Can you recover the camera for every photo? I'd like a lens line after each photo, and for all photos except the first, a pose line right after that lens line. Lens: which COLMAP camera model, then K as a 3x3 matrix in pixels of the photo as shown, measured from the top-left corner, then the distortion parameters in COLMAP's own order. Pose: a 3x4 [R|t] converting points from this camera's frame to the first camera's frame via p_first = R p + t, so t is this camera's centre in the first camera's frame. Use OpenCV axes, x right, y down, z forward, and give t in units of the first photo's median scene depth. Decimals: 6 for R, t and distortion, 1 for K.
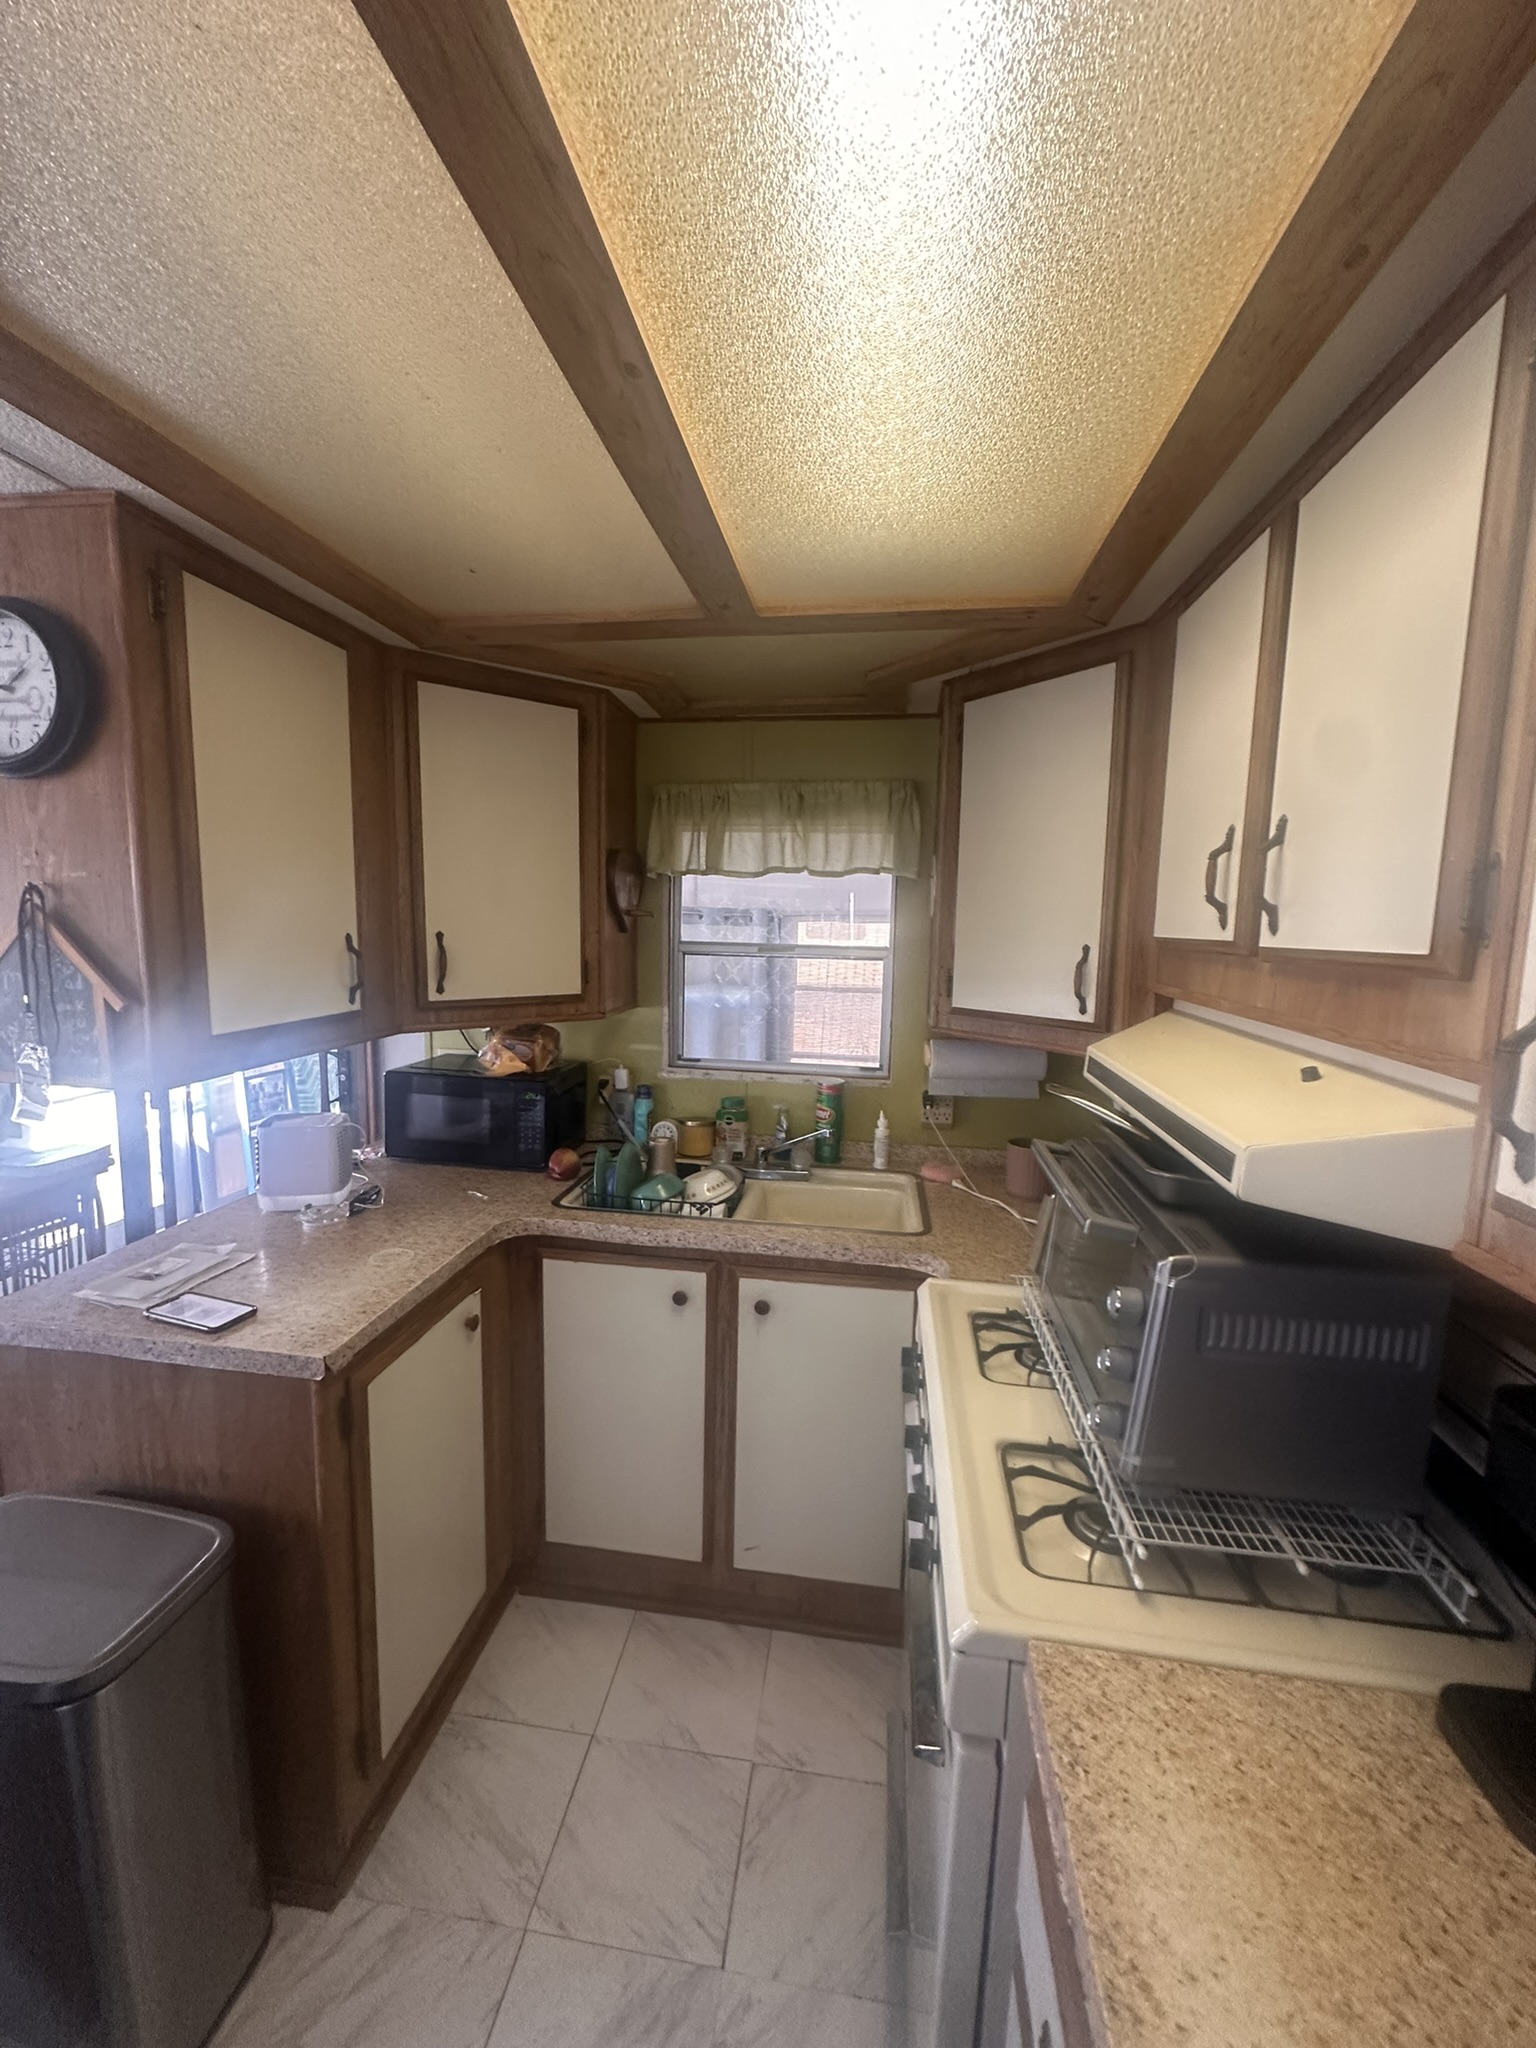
lens RADIAL K [[818.5, 0, 766.5], [0, 818.5, 1023.5], [0, 0, 1]] dist [-0.003063, -0.000225]
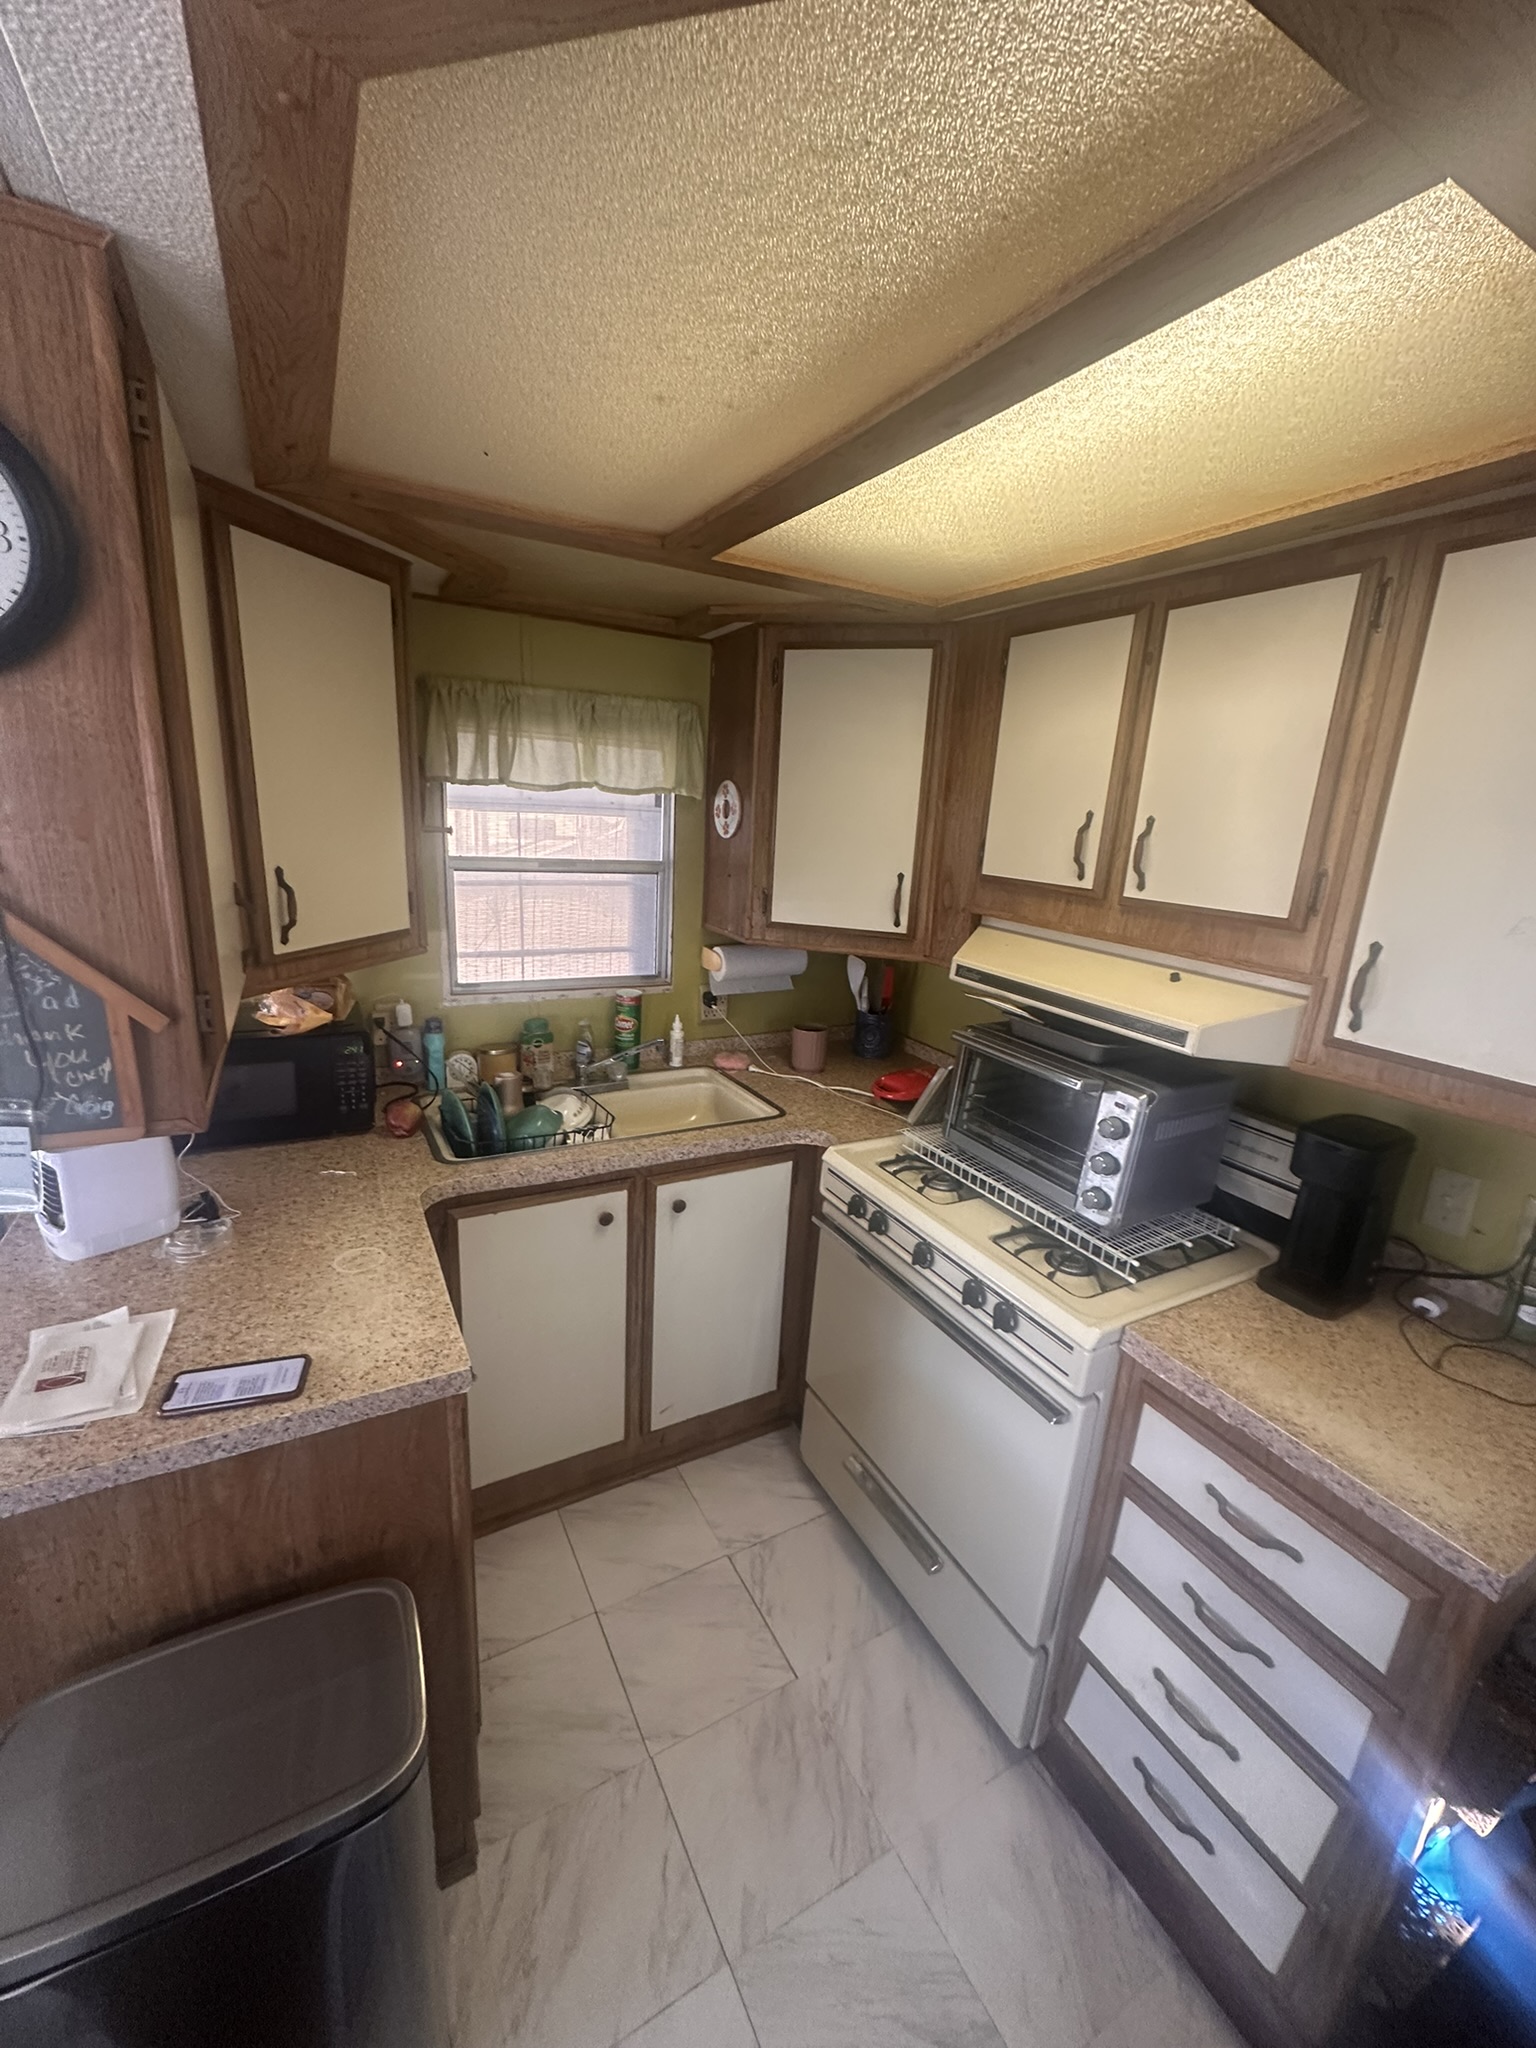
lens RADIAL K [[818.5, 0, 769.7], [0, 818.5, 1023.8], [0, 0, 1]] dist [-0.003063, -0.000225]
pose [[0.797553, -0.131682, 0.588702, -0.493381], [0.035452, 0.984429, 0.172169, -0.079545], [-0.602207, -0.116443, 0.789803, 0.068281]]
